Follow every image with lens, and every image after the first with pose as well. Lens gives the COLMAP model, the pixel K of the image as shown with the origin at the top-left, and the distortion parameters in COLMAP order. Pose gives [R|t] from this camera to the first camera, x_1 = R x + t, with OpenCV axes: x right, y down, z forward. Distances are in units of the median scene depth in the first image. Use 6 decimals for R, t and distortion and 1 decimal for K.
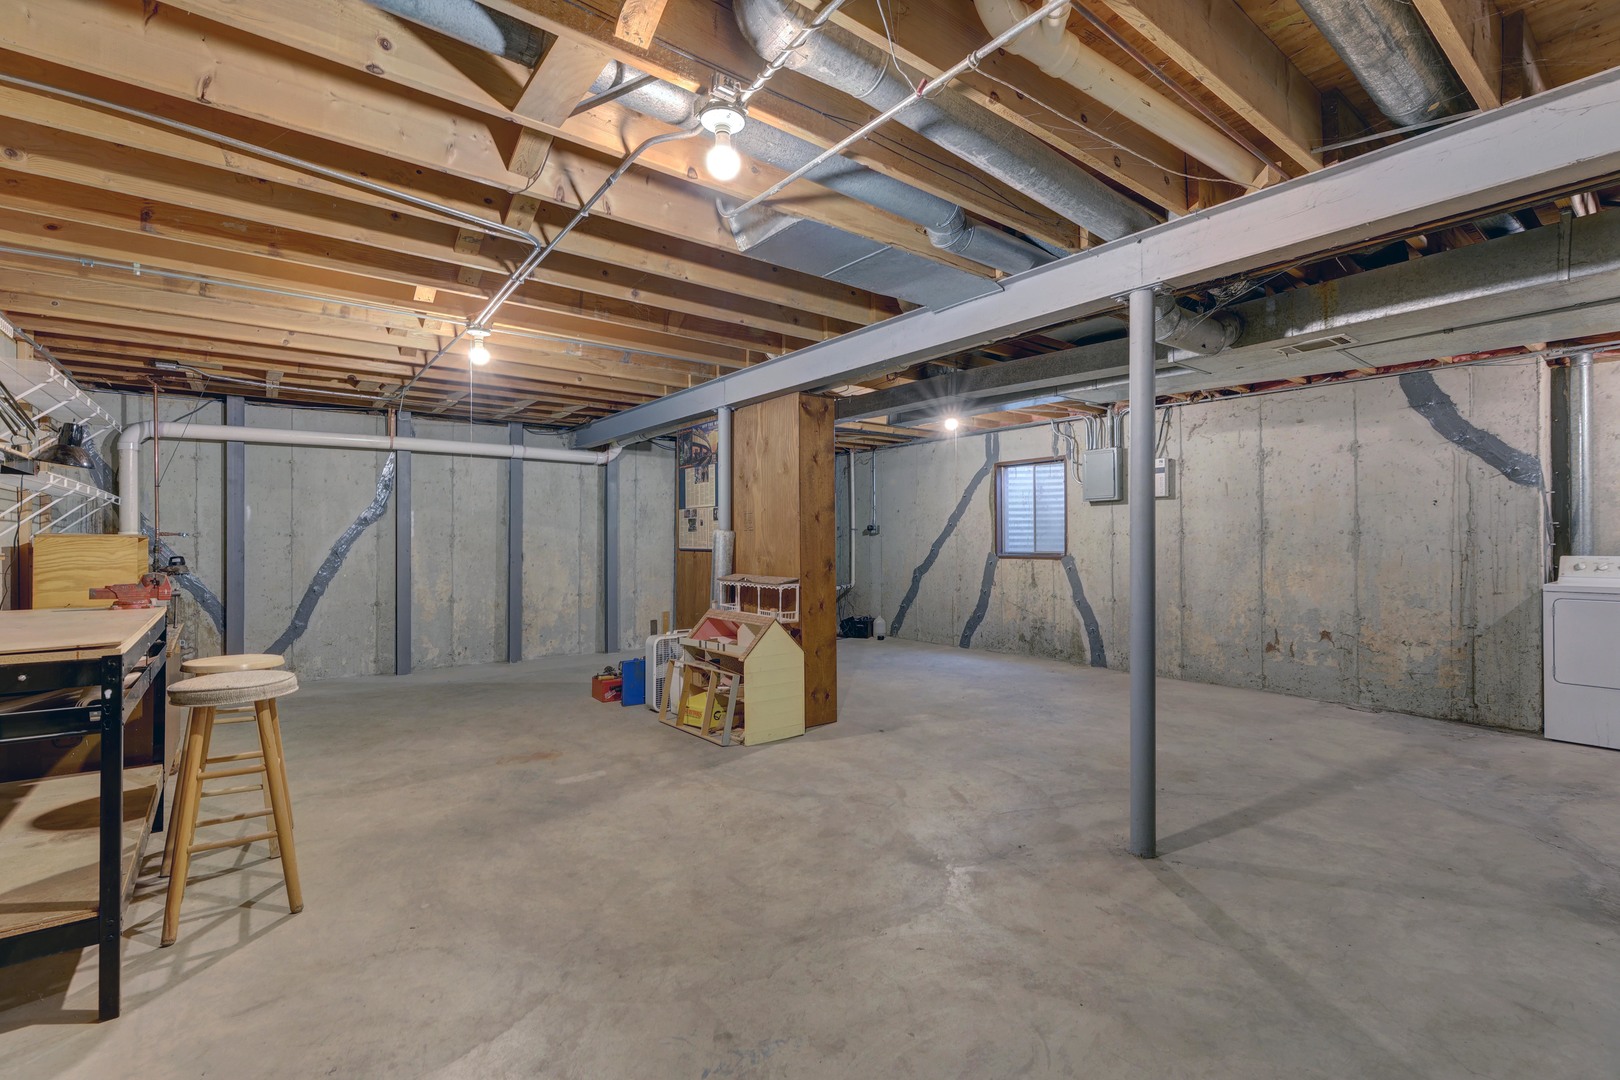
lens RADIAL K [[732.5, 0, 811.8], [0, 732.5, 538.2], [0, 0, 1]] dist [0.003321, 0.000395]
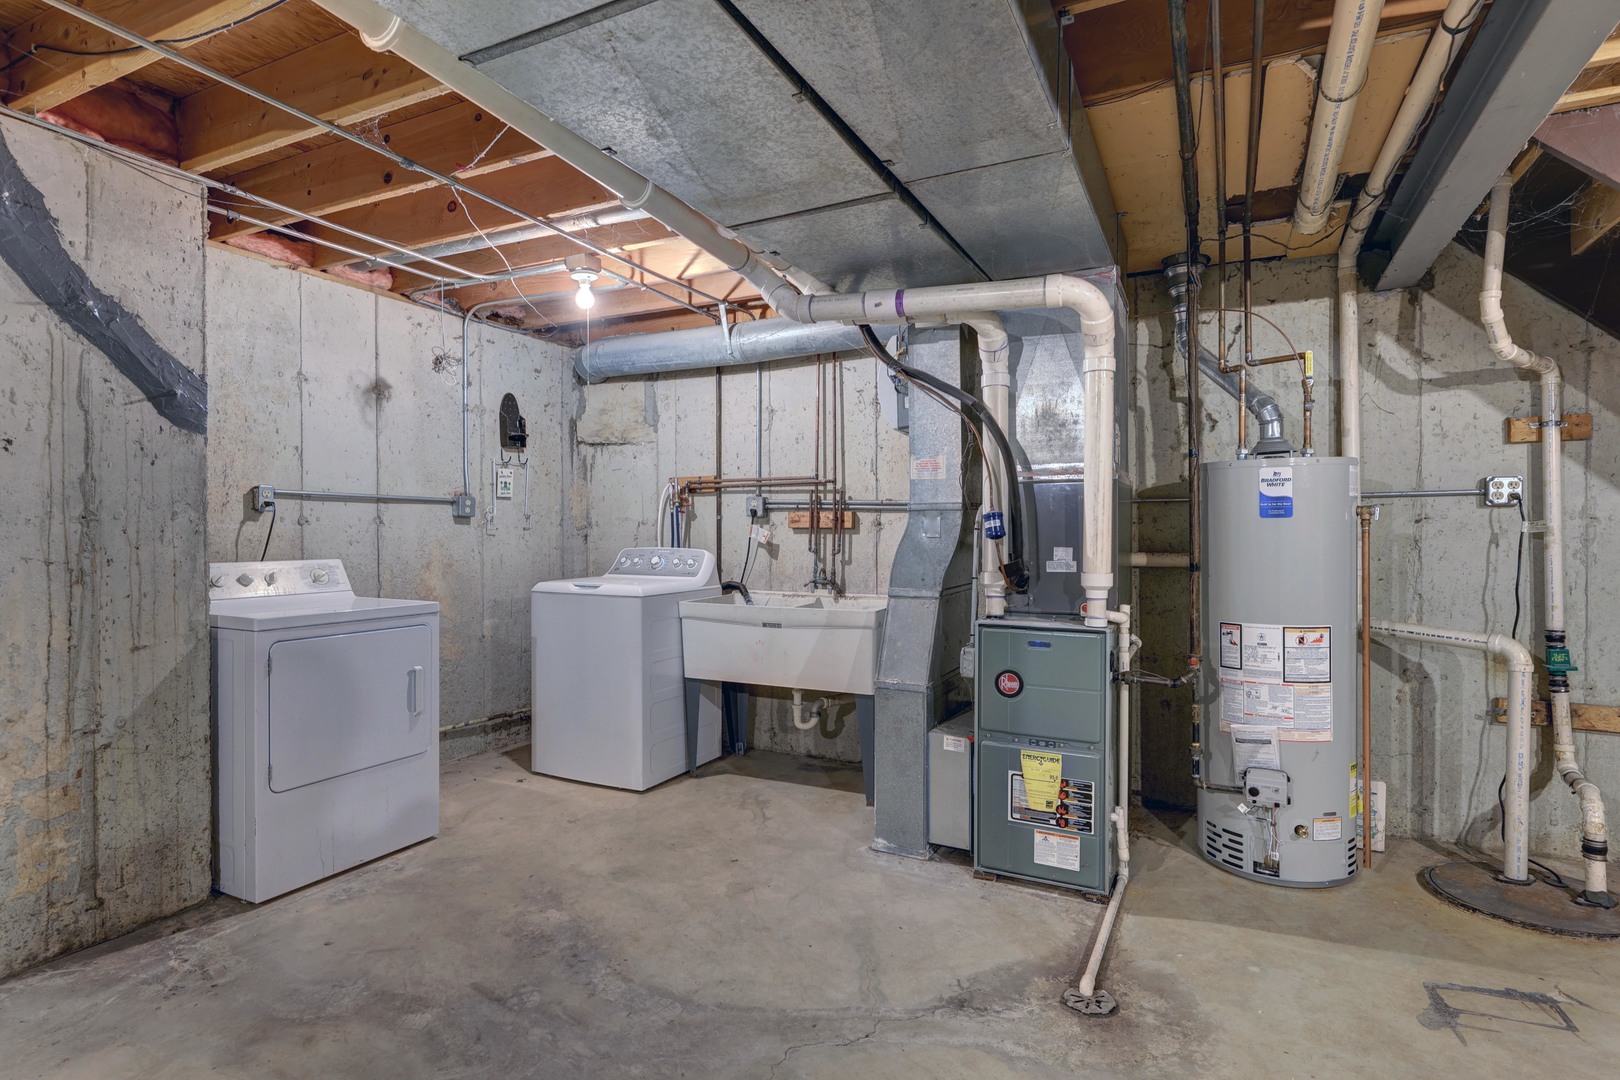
lens RADIAL K [[829.4, 0, 810.7], [0, 829.4, 535.4], [0, 0, 1]] dist [-0.004290, 0.000792]
pose [[-0.432367, -0.004071, 0.901689, 0.255755], [-0.000862, 0.999991, 0.004102, -0.000791], [-0.901698, 0.000996, -0.432366, 0.827617]]
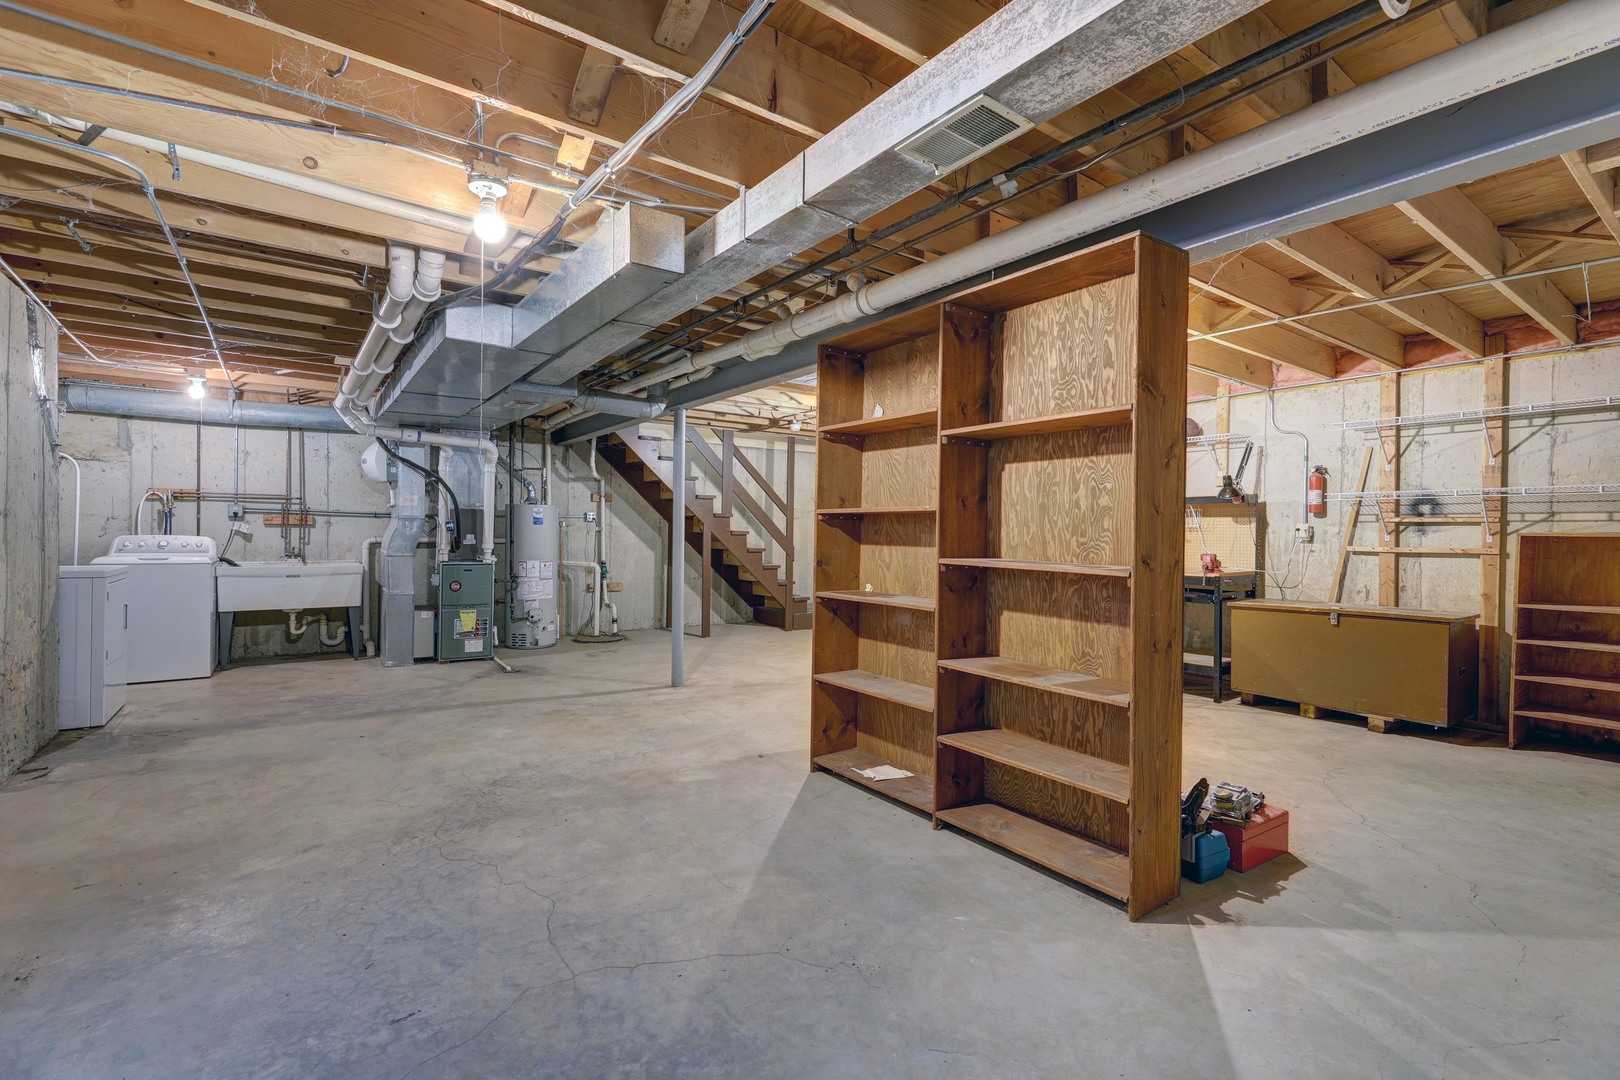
lens RADIAL K [[732.5, 0, 810.0], [0, 732.5, 536.1], [0, 0, 1]] dist [0.003321, 0.000395]
pose [[-0.999210, -0.011500, 0.038036, -0.063056], [-0.011414, 0.999932, 0.002482, 0.003432], [-0.038062, 0.002046, -0.999273, 2.088297]]
